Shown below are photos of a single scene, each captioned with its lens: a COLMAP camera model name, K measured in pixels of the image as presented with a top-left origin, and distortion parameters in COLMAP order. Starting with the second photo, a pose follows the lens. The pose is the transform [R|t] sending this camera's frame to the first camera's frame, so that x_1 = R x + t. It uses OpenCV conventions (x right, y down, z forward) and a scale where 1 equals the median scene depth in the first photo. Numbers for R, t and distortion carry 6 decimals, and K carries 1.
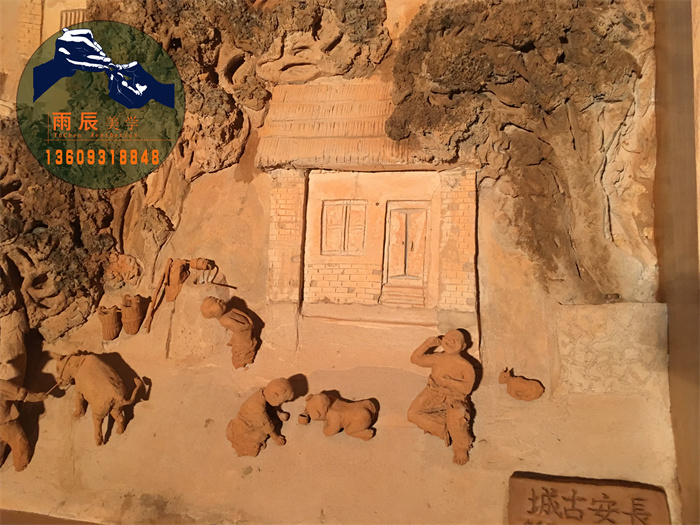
lens RADIAL K [[599.6, 0, 346.6], [0, 599.6, 262.9], [0, 0, 1]] dist [0.079312, -0.113193]
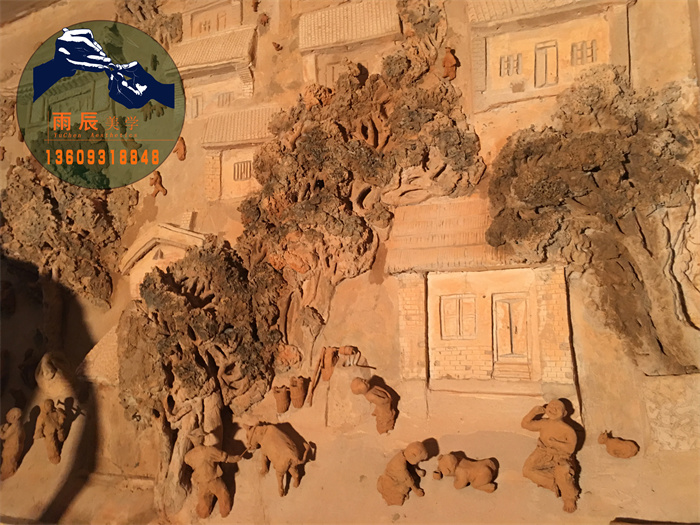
lens RADIAL K [[599.6, 0, 346.6], [0, 599.6, 262.9], [0, 0, 1]] dist [0.079312, -0.113193]
pose [[0.977551, -0.075432, -0.196731, 0.023380], [0.056213, 0.993244, -0.101520, -0.057580], [0.203060, 0.088182, 0.975187, -0.281882]]
